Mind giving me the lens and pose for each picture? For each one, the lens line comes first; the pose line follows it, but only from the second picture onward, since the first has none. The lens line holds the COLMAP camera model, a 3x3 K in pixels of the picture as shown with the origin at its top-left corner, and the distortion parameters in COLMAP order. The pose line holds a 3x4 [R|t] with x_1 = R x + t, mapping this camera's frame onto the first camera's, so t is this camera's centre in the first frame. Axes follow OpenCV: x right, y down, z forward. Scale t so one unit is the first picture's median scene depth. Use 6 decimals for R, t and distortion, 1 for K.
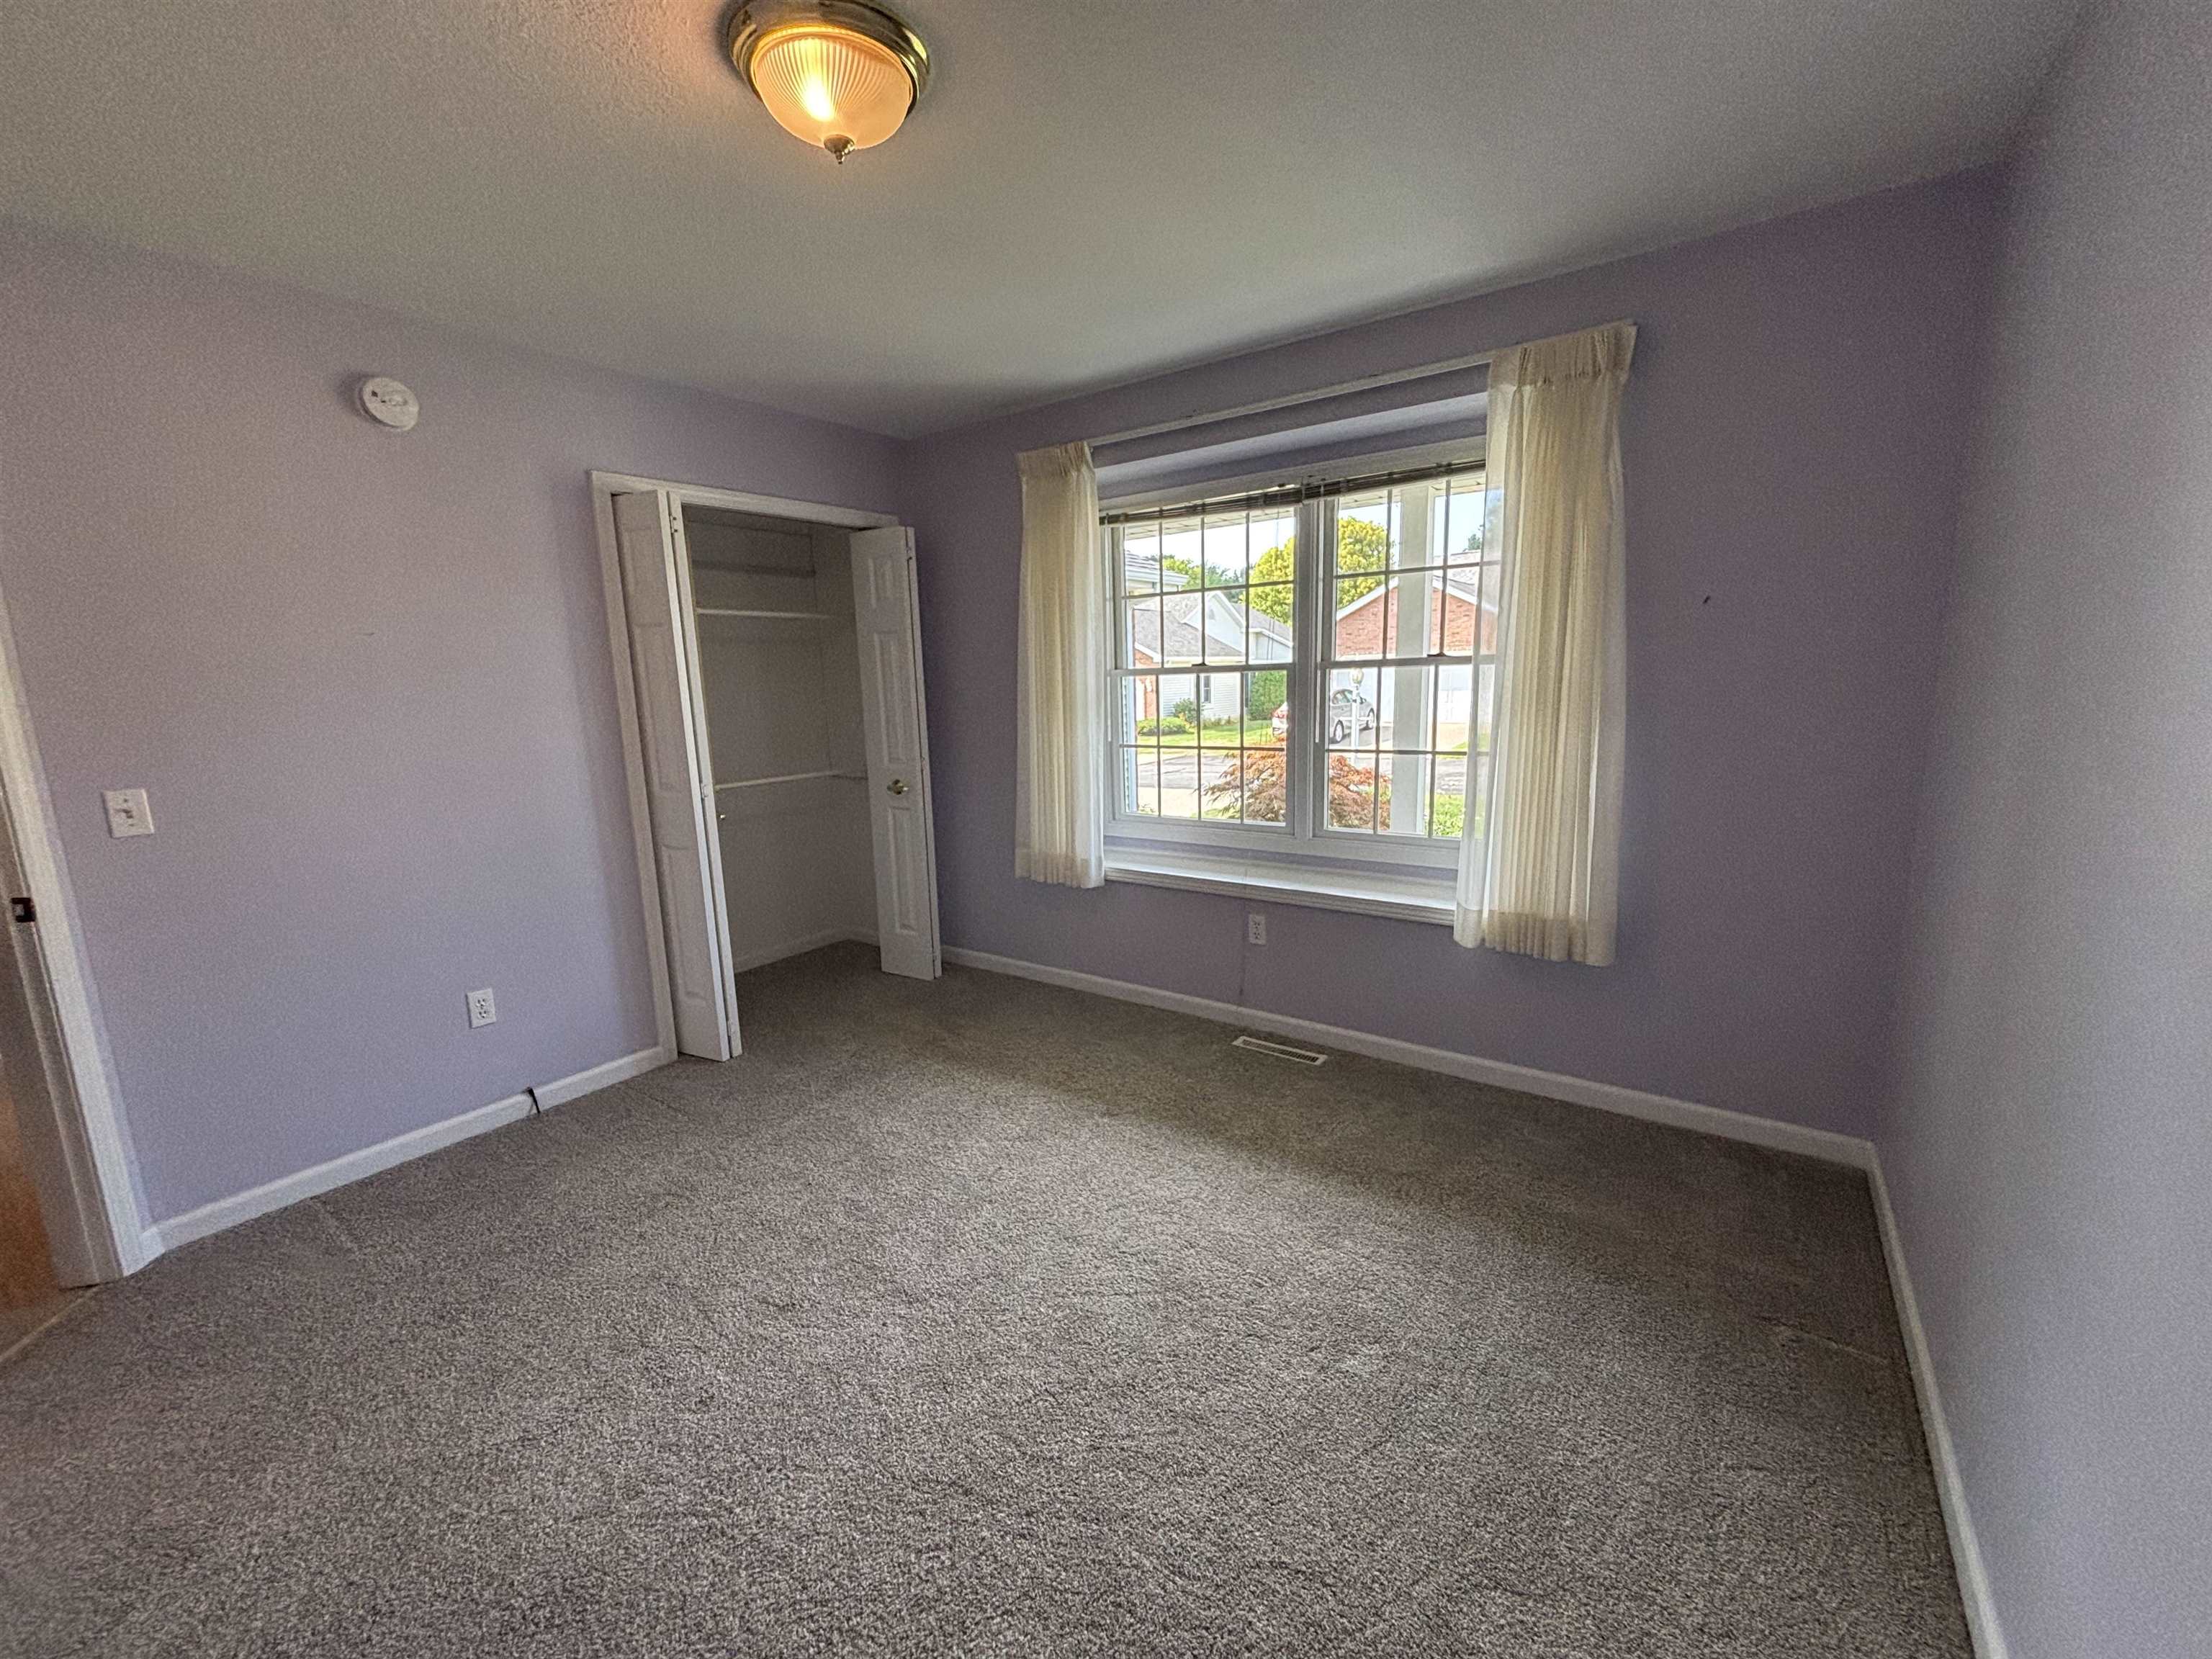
lens RADIAL K [[890.1, 0, 1096.5], [0, 890.1, 838.4], [0, 0, 1]] dist [0.002700, 0.000669]
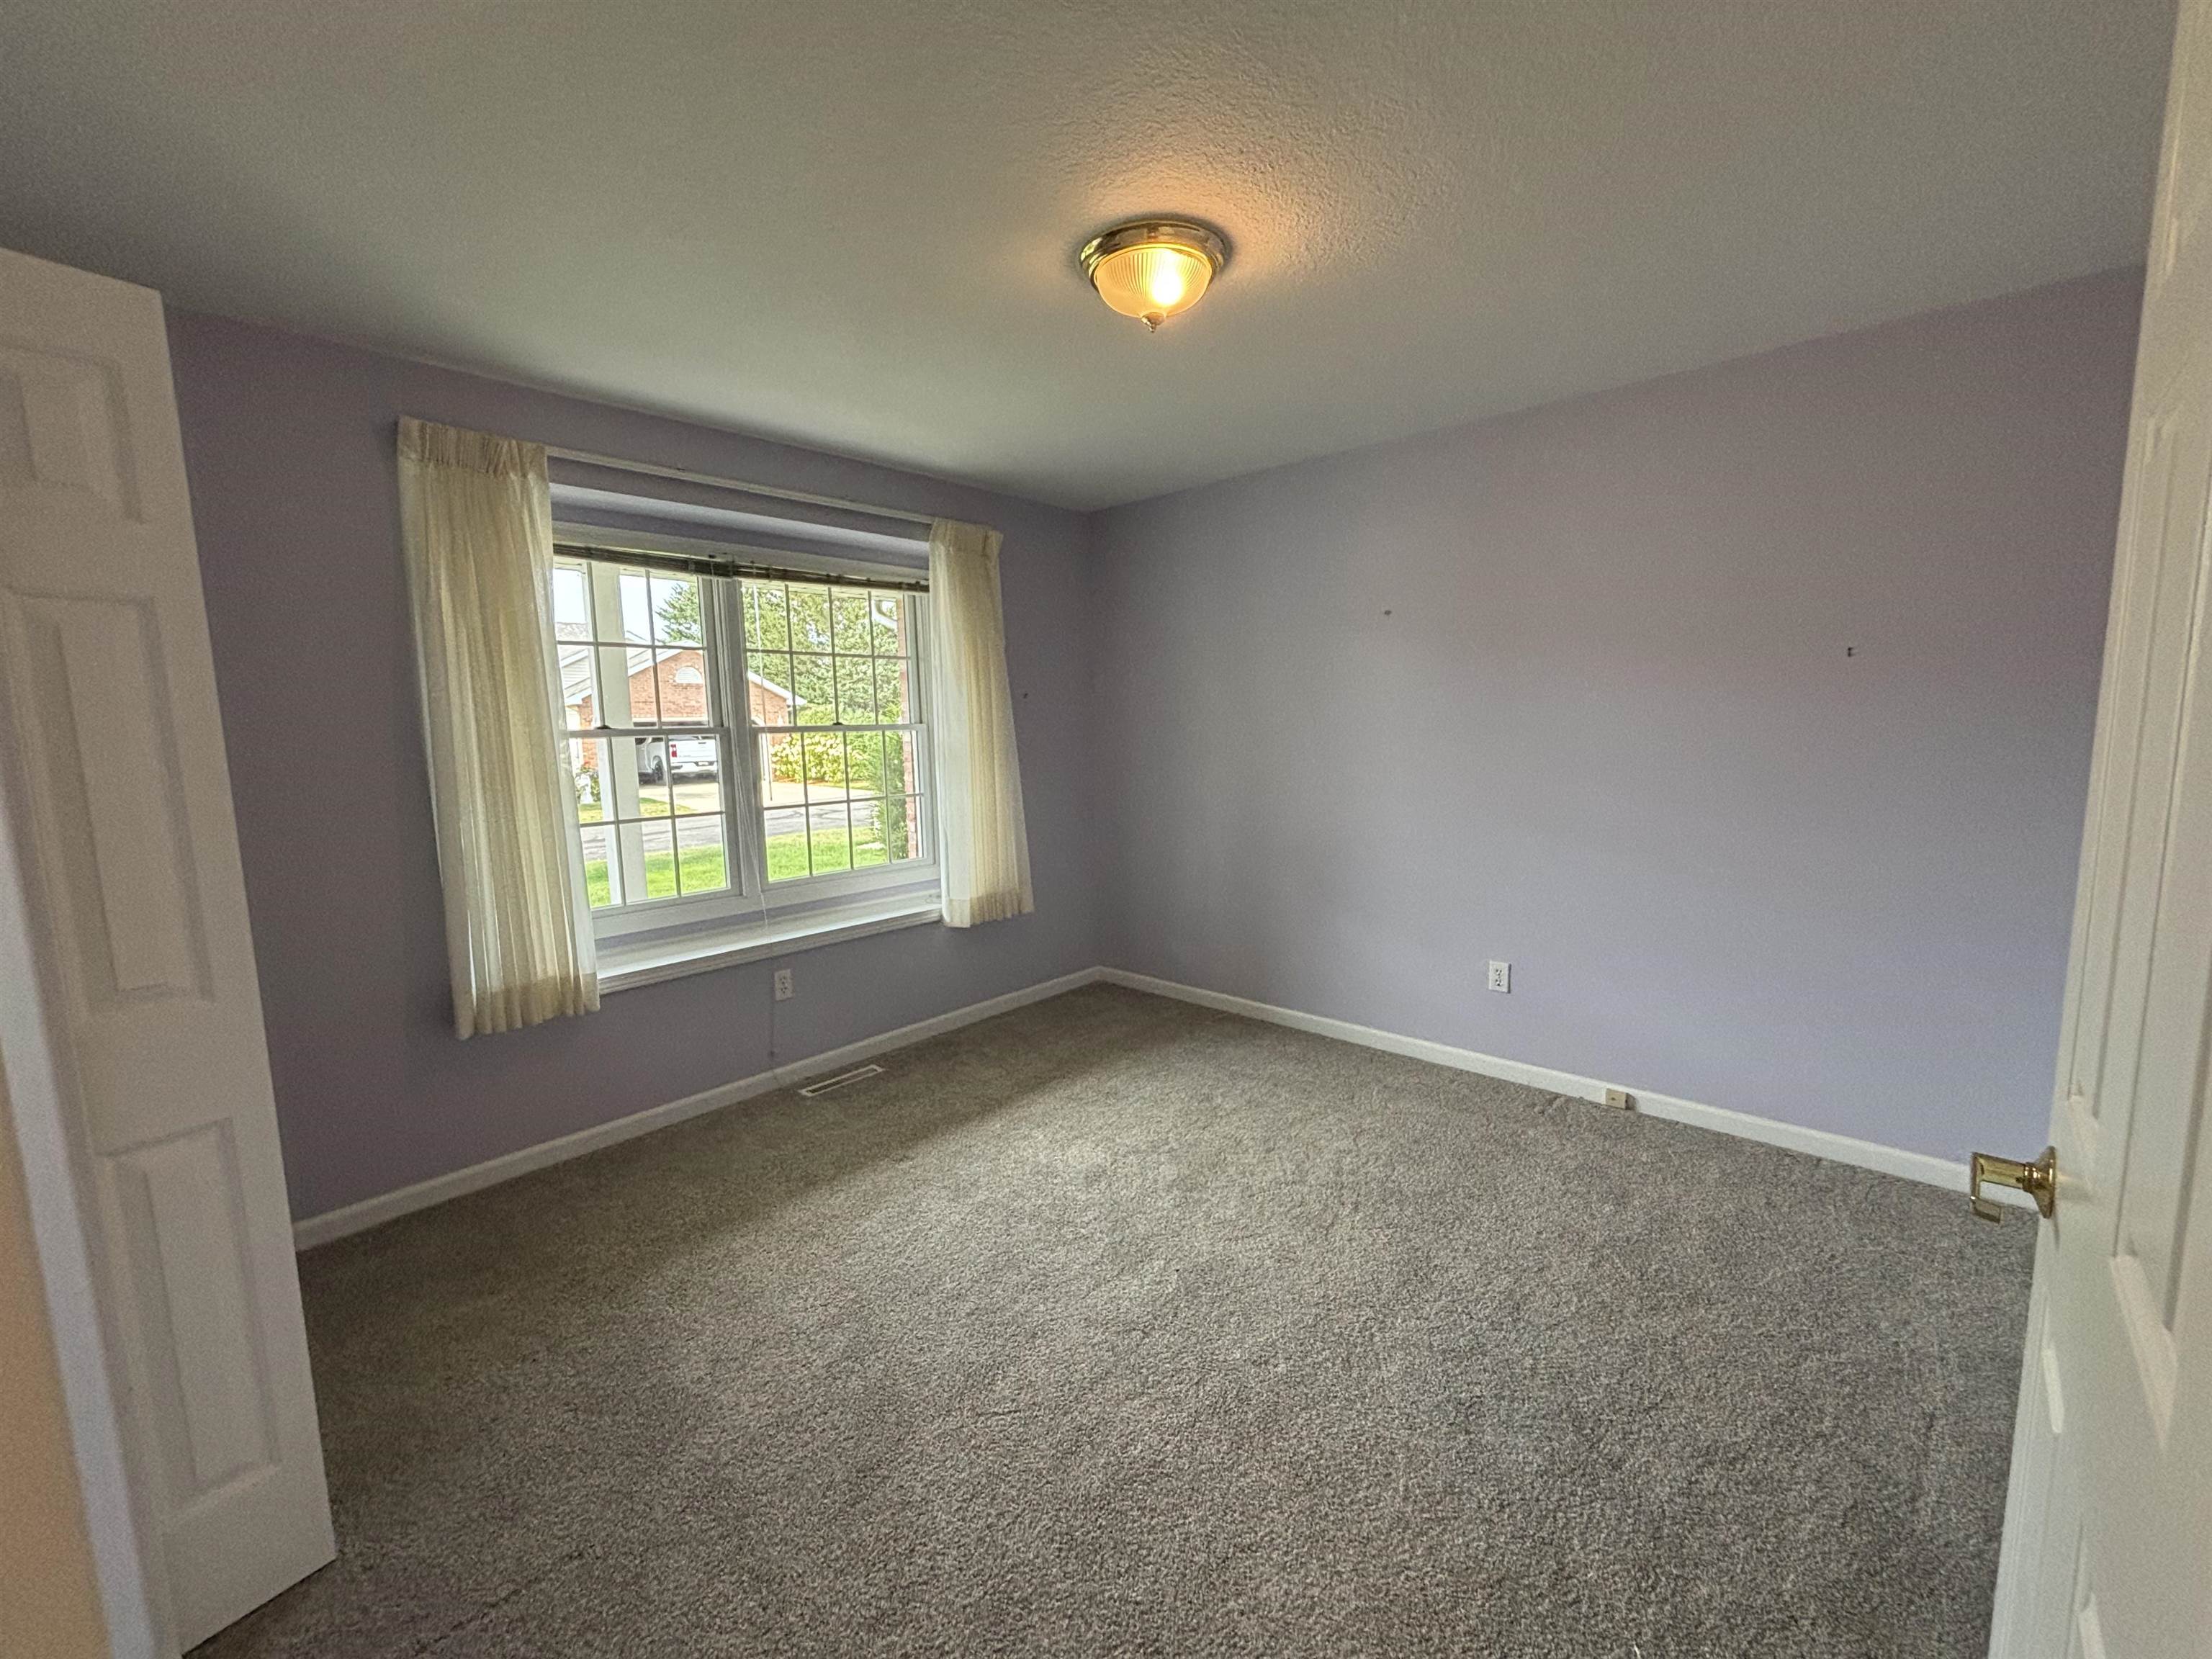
lens RADIAL K [[890.1, 0, 1102.2], [0, 890.1, 838.7], [0, 0, 1]] dist [0.002700, 0.000669]
pose [[0.119936, -0.102584, 0.987467, -0.967206], [0.202013, 0.976360, 0.076894, -0.082548], [-0.972011, 0.190259, 0.137824, 0.595336]]
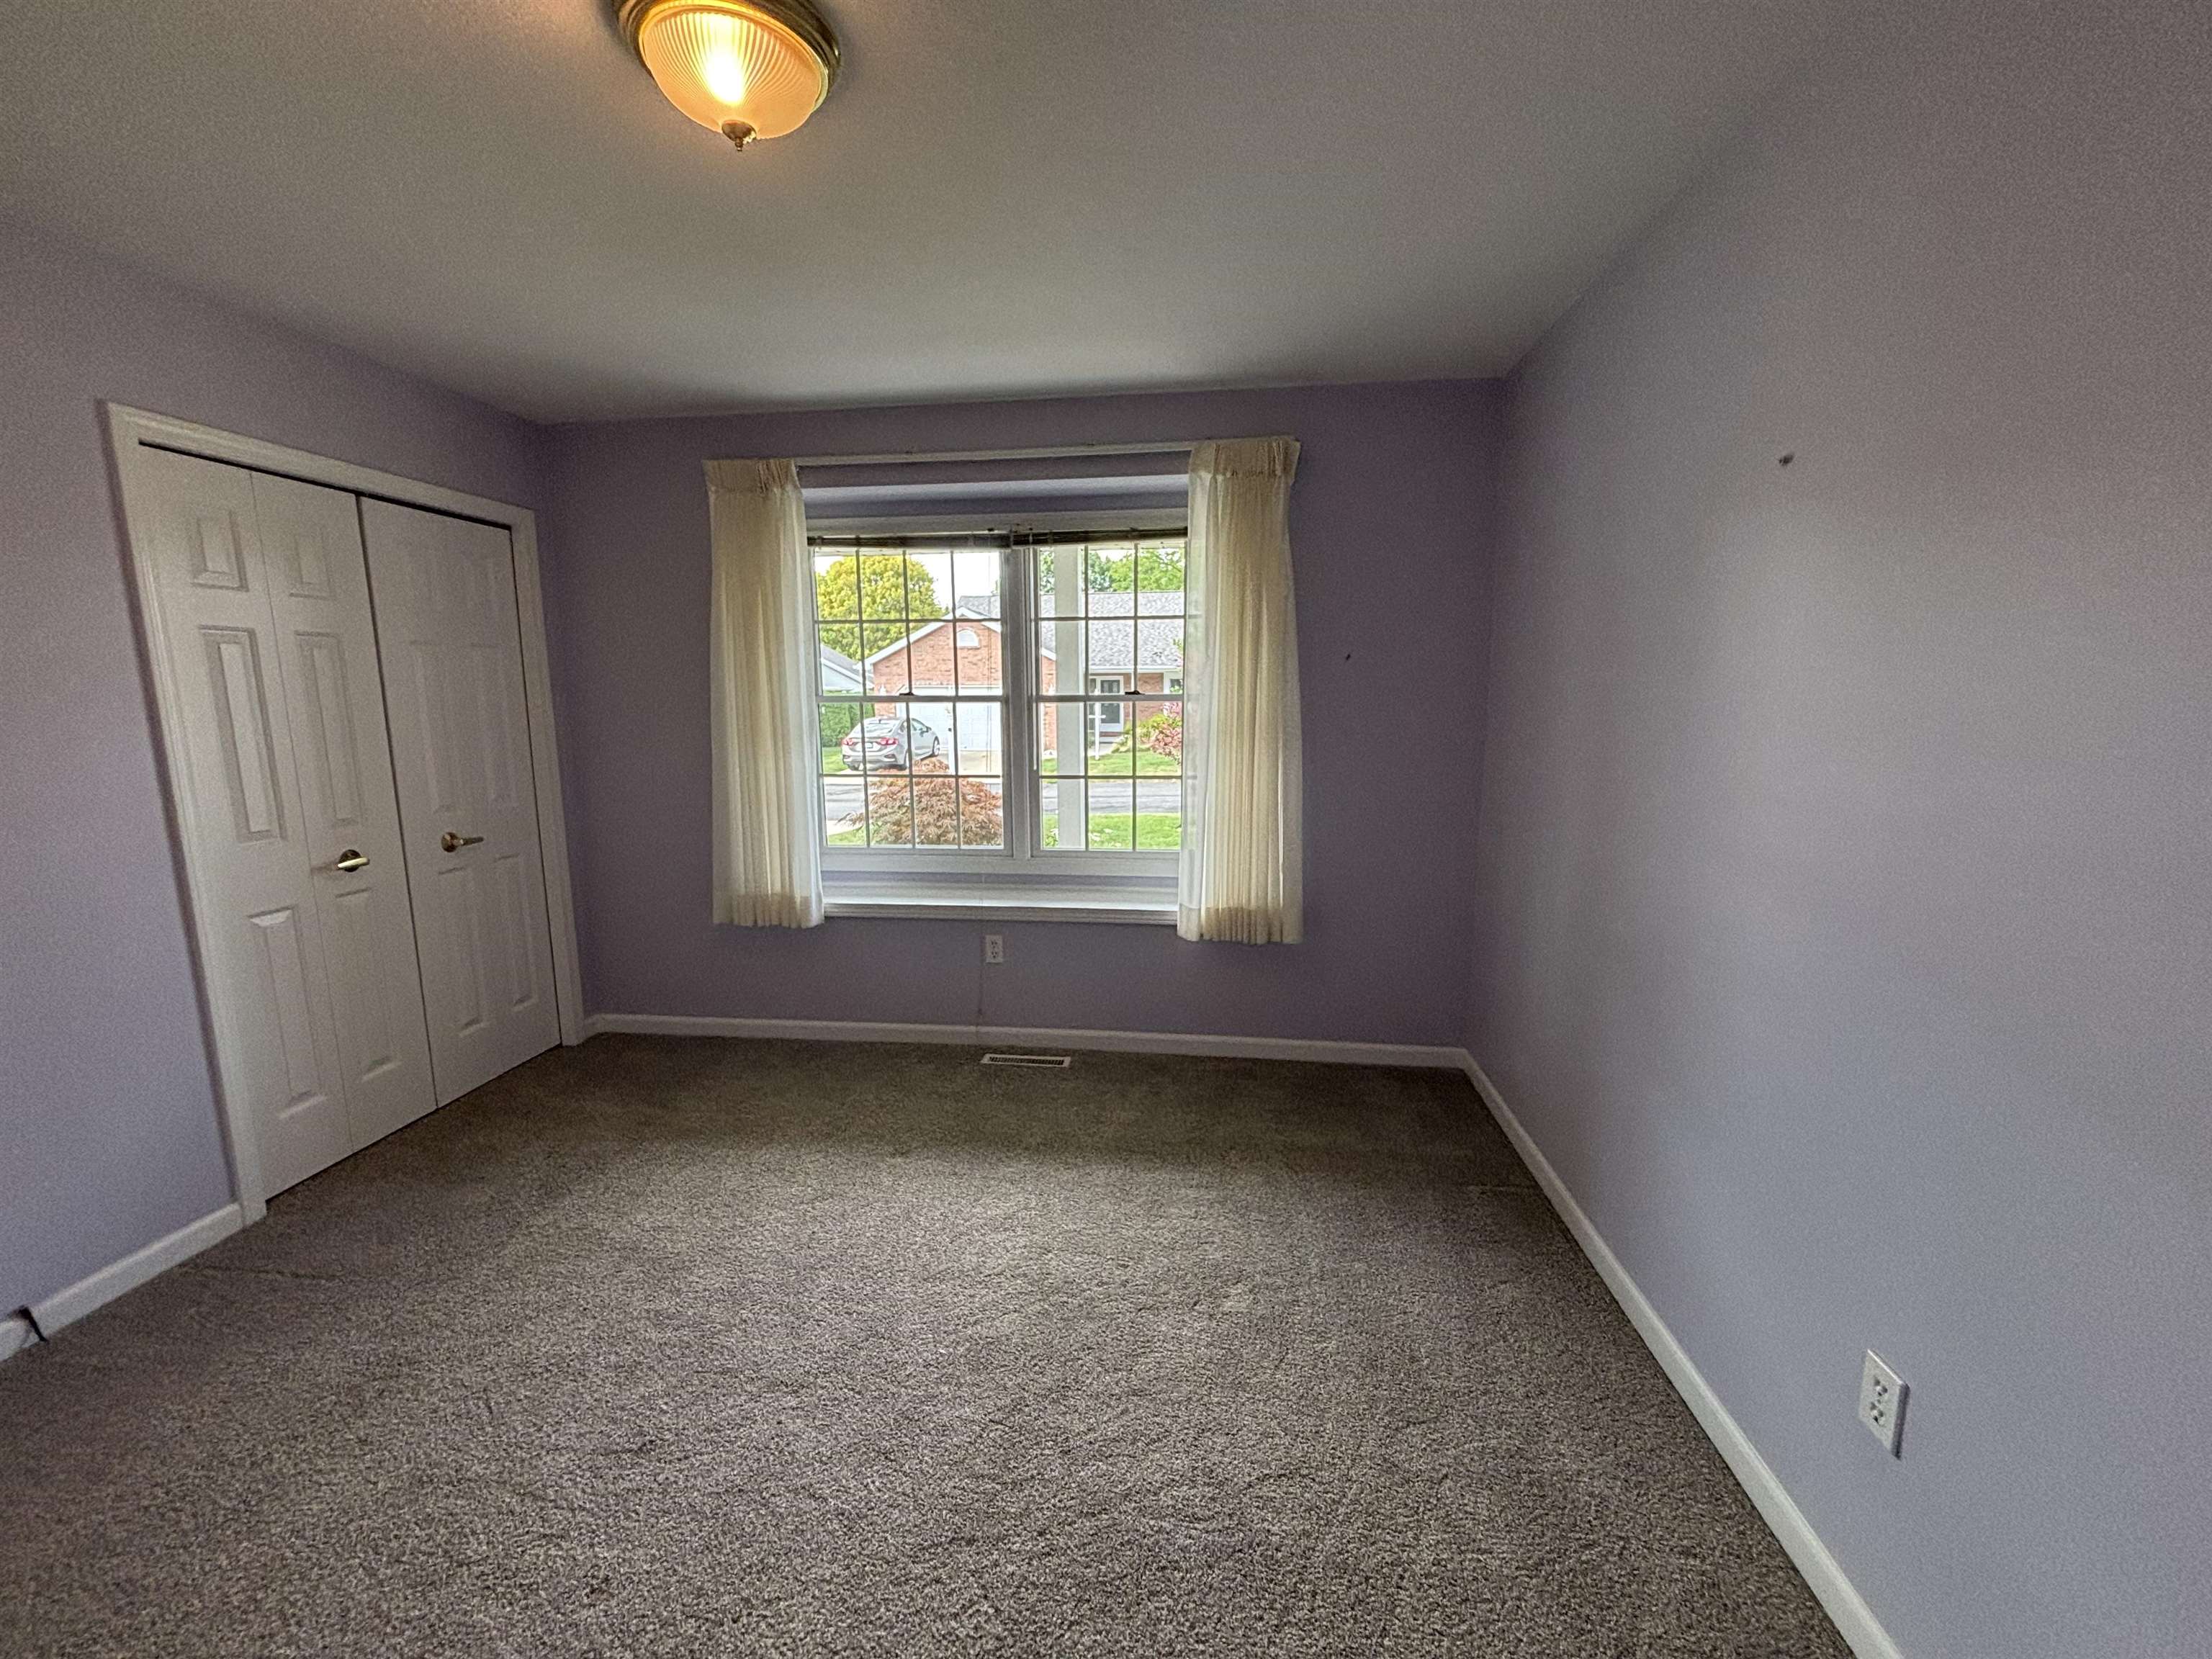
lens RADIAL K [[890.1, 0, 1099.0], [0, 890.1, 838.0], [0, 0, 1]] dist [0.002700, 0.000669]
pose [[0.879148, -0.051470, 0.473762, -0.249552], [0.066750, 0.997650, -0.015480, -0.003765], [-0.471851, 0.045233, 0.880517, 0.024838]]
